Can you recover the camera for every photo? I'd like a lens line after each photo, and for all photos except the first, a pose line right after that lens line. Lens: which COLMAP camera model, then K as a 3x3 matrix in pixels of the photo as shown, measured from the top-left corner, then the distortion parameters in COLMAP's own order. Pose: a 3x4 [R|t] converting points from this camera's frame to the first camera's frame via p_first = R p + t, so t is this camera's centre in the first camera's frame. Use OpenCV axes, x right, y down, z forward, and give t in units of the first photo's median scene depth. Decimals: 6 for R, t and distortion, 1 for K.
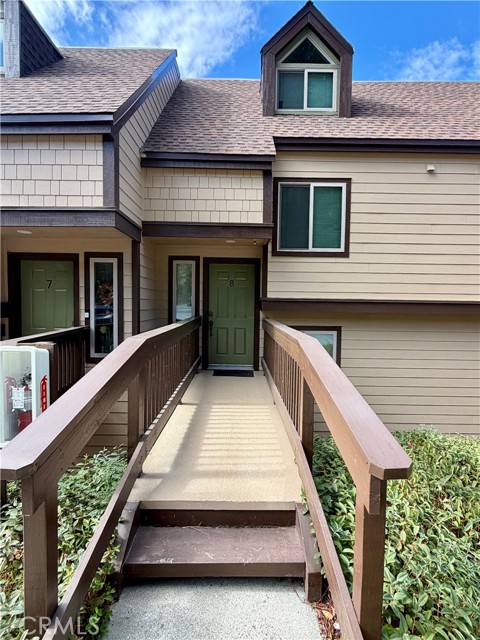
lens RADIAL K [[320.1, 0, 240.0], [0, 320.1, 320.0], [0, 0, 1]] dist [-0.000374, -0.000124]
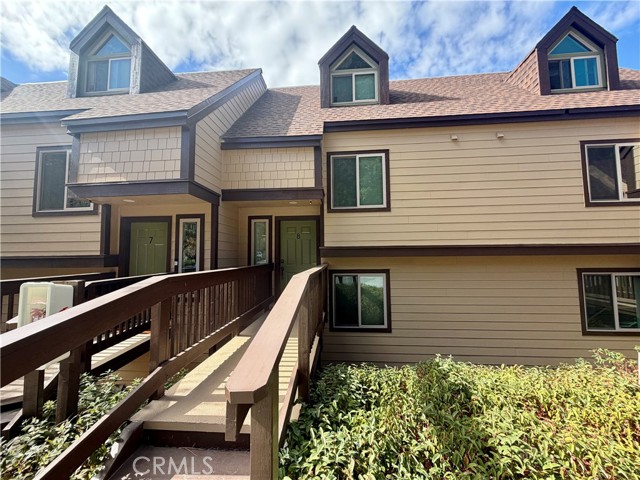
lens RADIAL K [[253.8, 0, 318.8], [0, 253.8, 241.0], [0, 0, 1]] dist [-0.000189, -0.000354]
pose [[0.996280, -0.028550, -0.081310, 0.145517], [0.019375, 0.993578, -0.111480, 0.016986], [0.083971, 0.109489, 0.990435, 0.036161]]
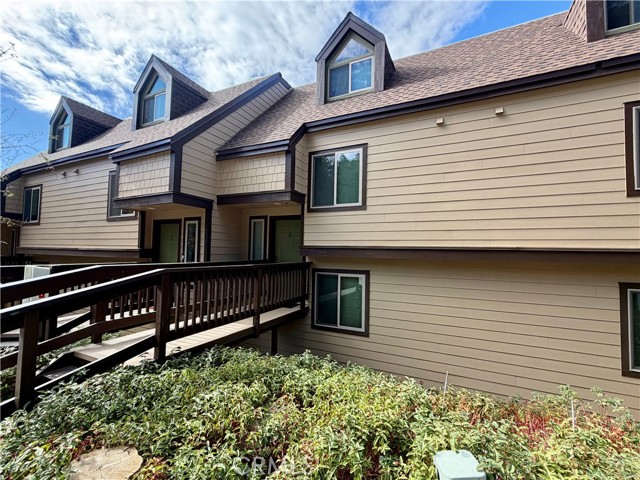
lens RADIAL K [[285.1, 0, 320.0], [0, 285.1, 240.0], [0, 0, 1]] dist [0.000271, -0.000288]
pose [[0.899148, -0.015413, -0.437373, 0.643844], [-0.026266, 0.995678, -0.089085, 0.007589], [0.436855, 0.091589, 0.894857, 0.023102]]
